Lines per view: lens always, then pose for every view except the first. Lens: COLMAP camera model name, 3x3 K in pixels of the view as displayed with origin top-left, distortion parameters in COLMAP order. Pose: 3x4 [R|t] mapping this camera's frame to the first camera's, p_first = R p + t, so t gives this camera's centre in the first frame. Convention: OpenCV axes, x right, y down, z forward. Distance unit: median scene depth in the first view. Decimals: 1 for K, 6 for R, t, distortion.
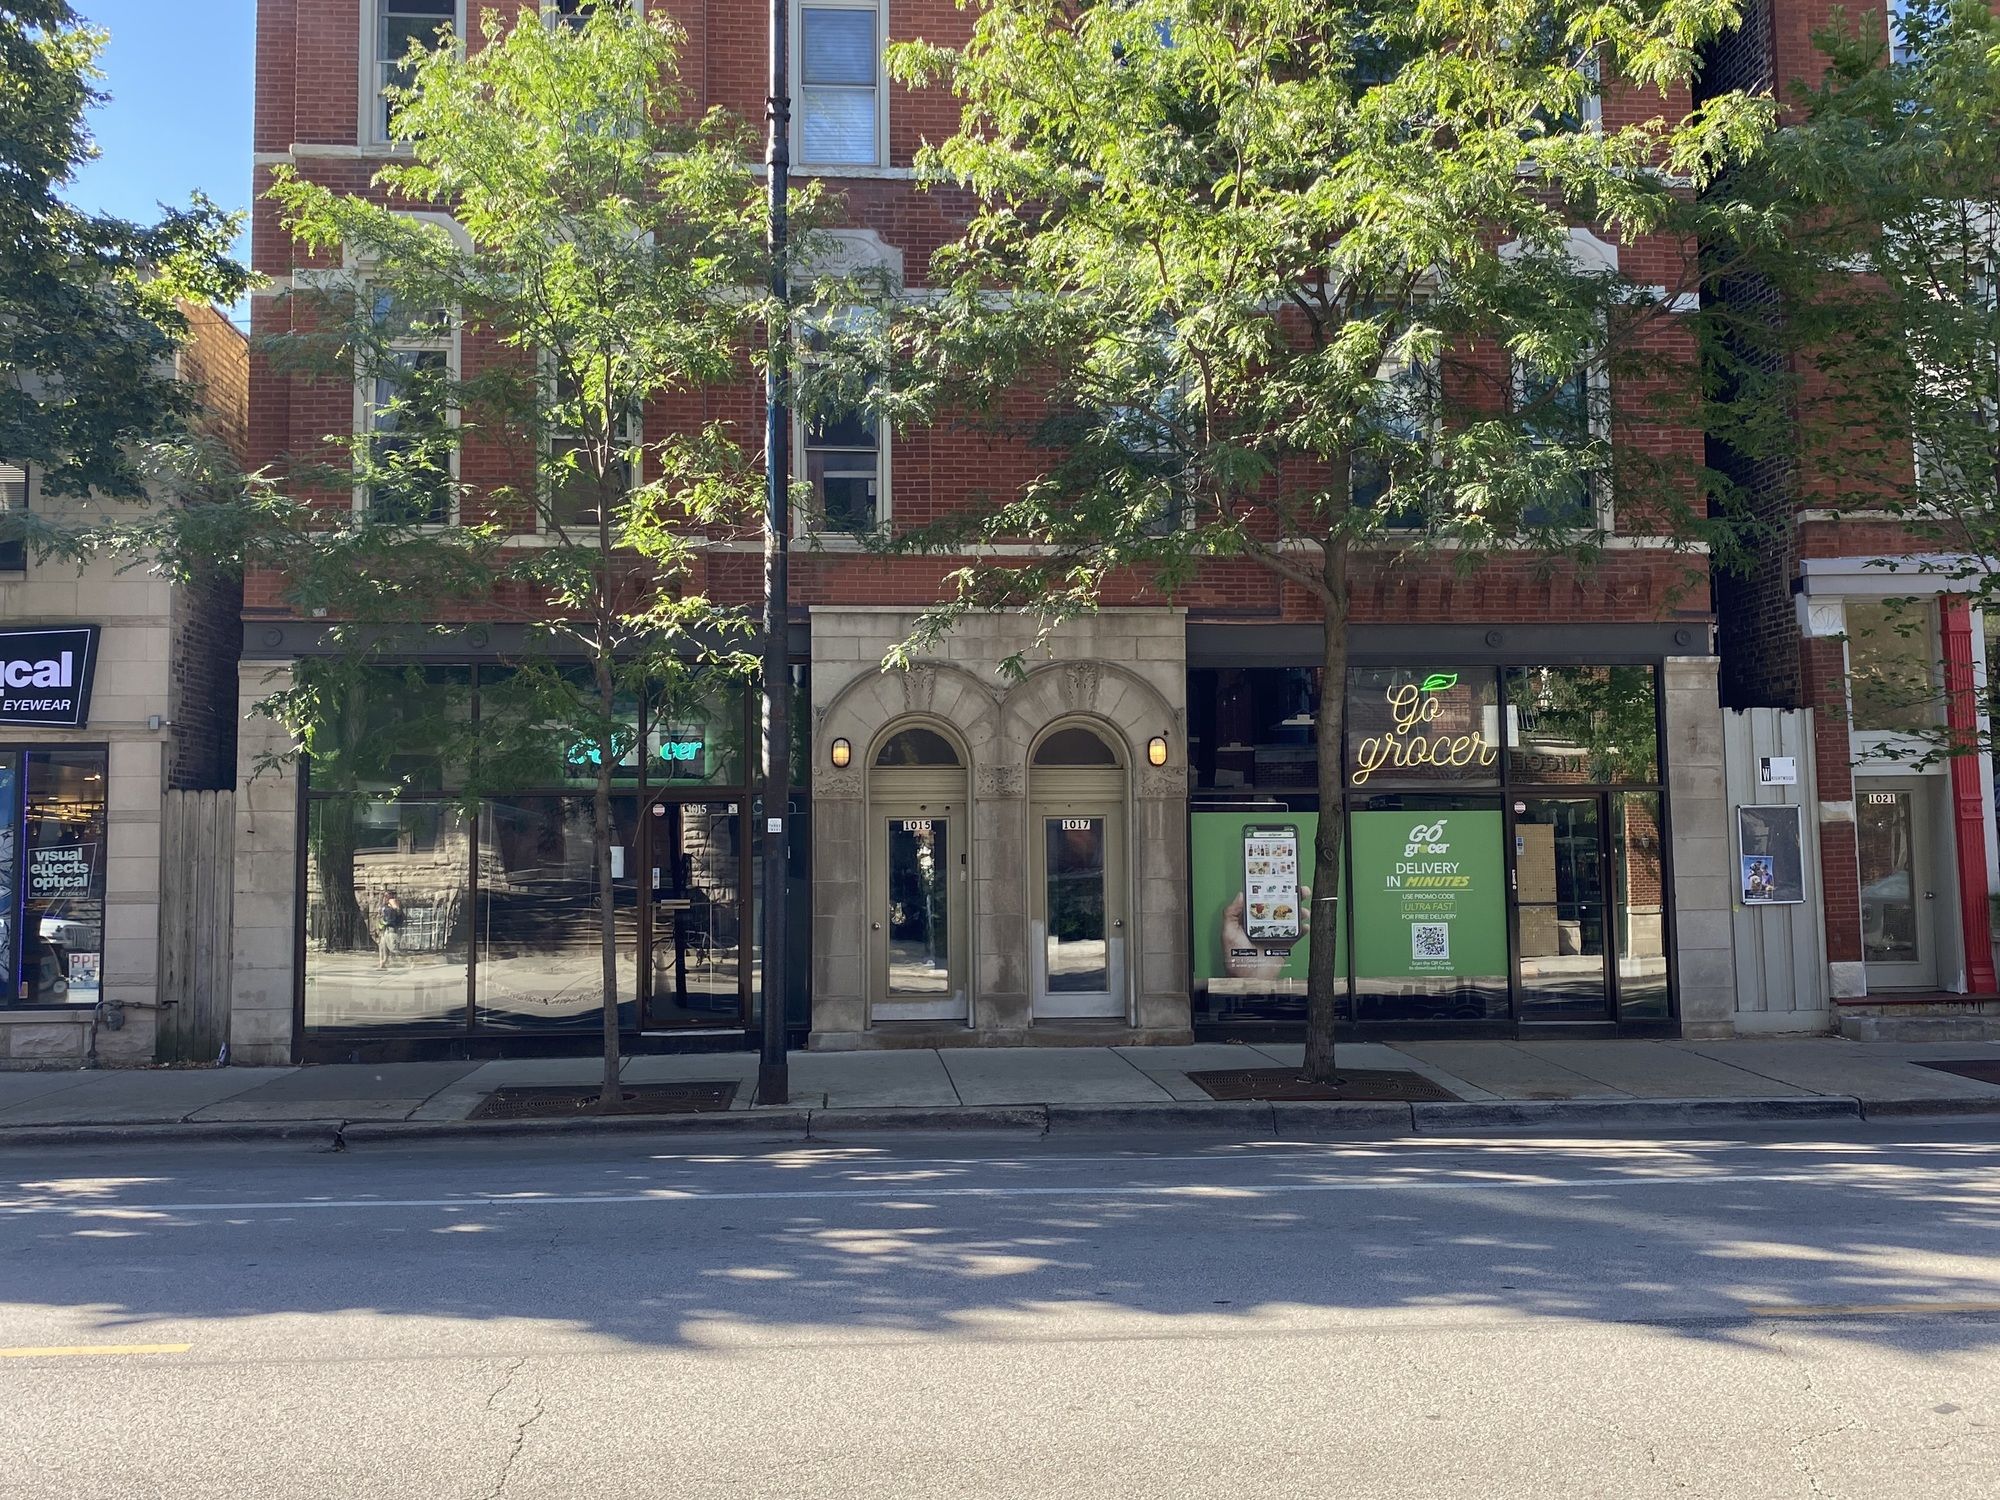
lens RADIAL K [[1788.6, 0, 973.2], [0, 1788.6, 749.2], [0, 0, 1]] dist [0.089669, -0.132925]
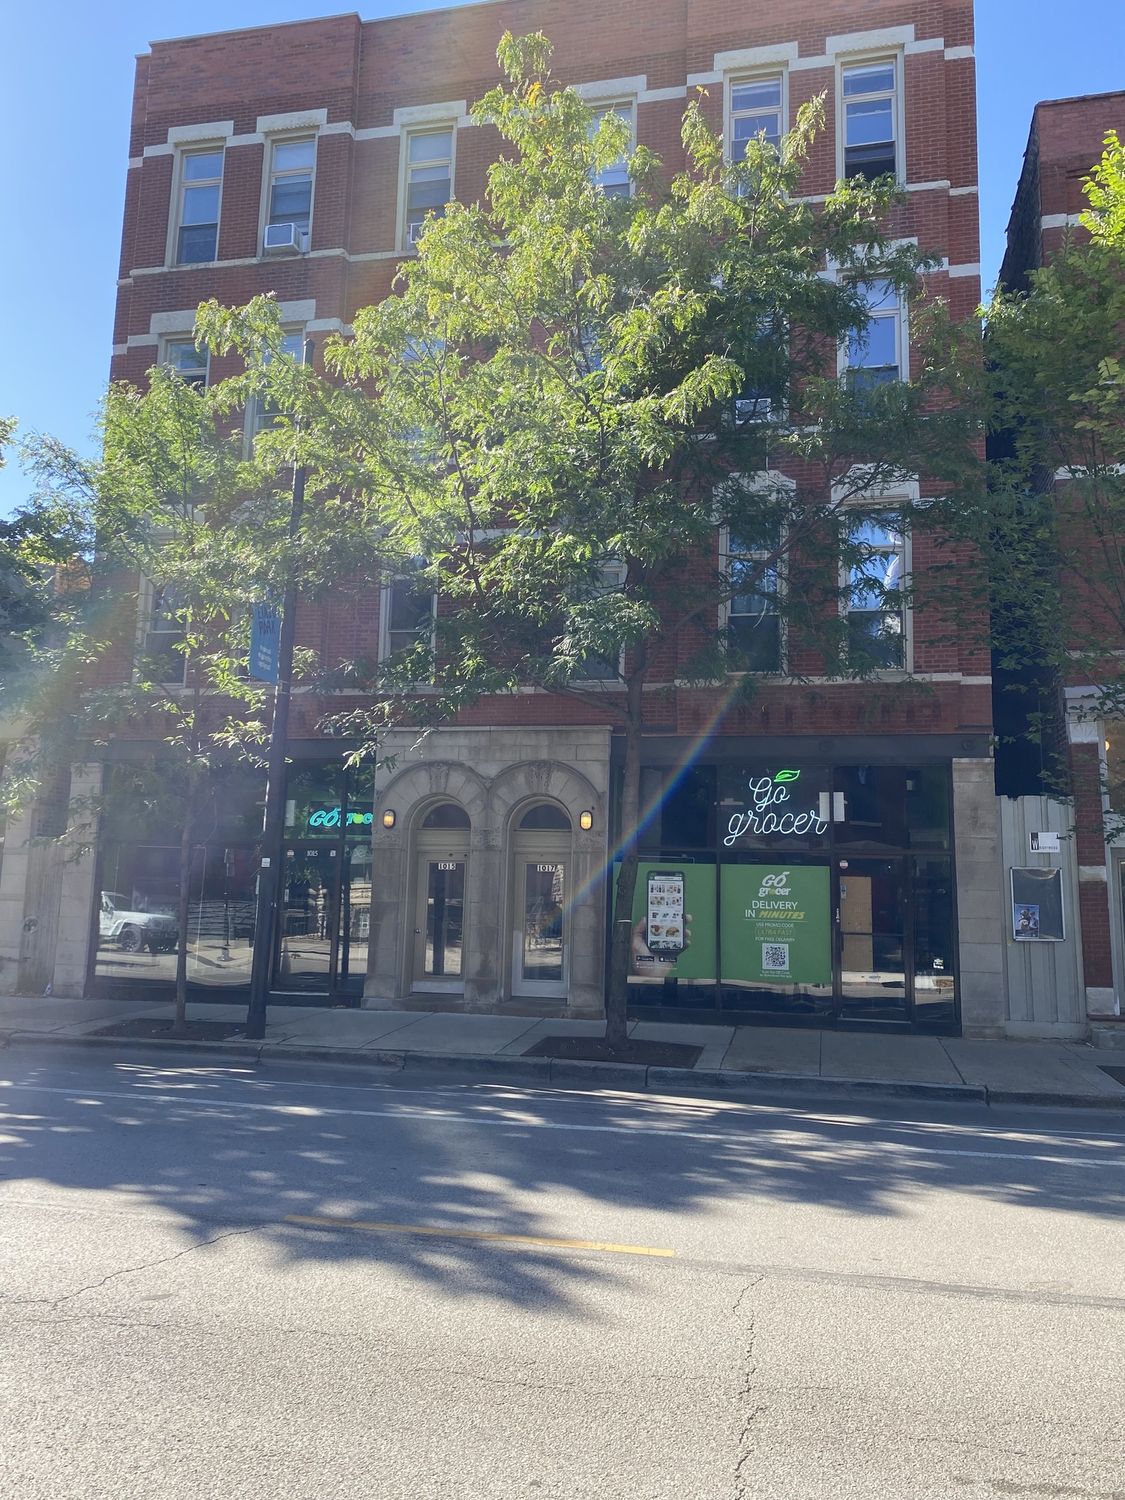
lens RADIAL K [[1117.9, 0, 553.1], [0, 1117.9, 747.0], [0, 0, 1]] dist [0.070962, -0.078516]
pose [[0.958689, -0.005958, -0.284393, 0.353242], [-0.013780, 0.997634, -0.067354, 0.003182], [0.284122, 0.068491, 0.956339, 0.086527]]
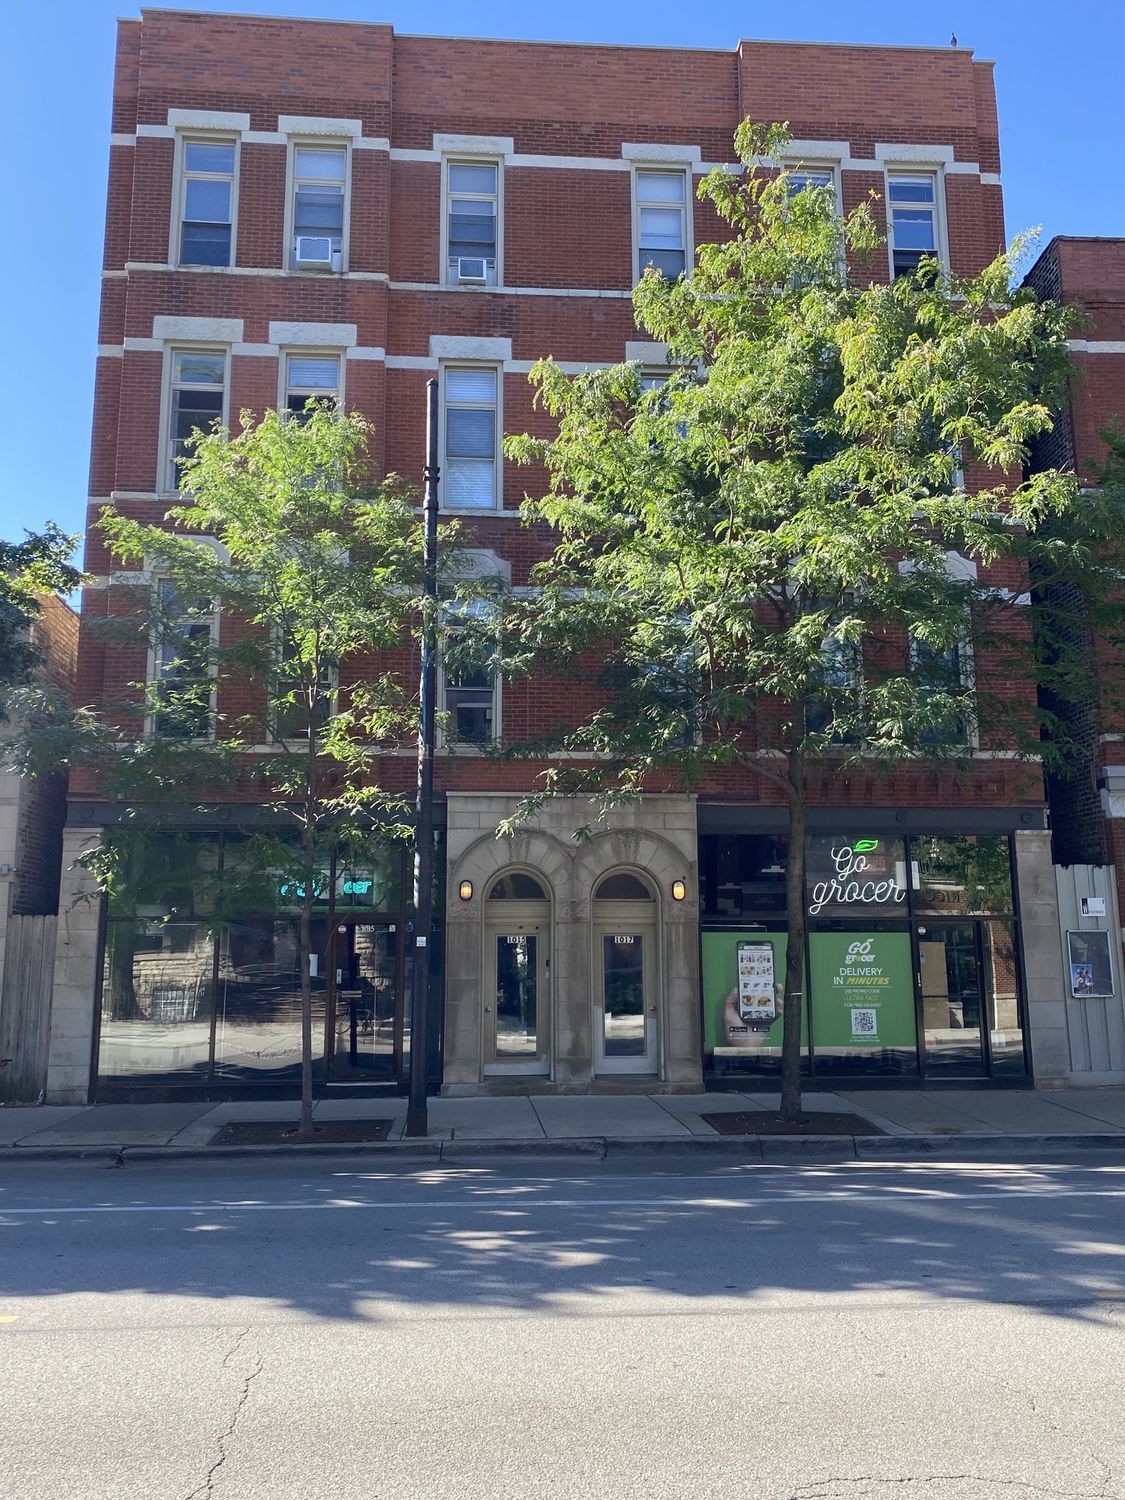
lens RADIAL K [[1198.2, 0, 560.6], [0, 1198.2, 772.6], [0, 0, 1]] dist [0.068458, -0.084094]
pose [[0.999952, 0.006027, 0.007728, -0.003701], [-0.005314, 0.995997, -0.089232, -0.007415], [-0.008235, 0.089186, 0.995981, -0.001749]]
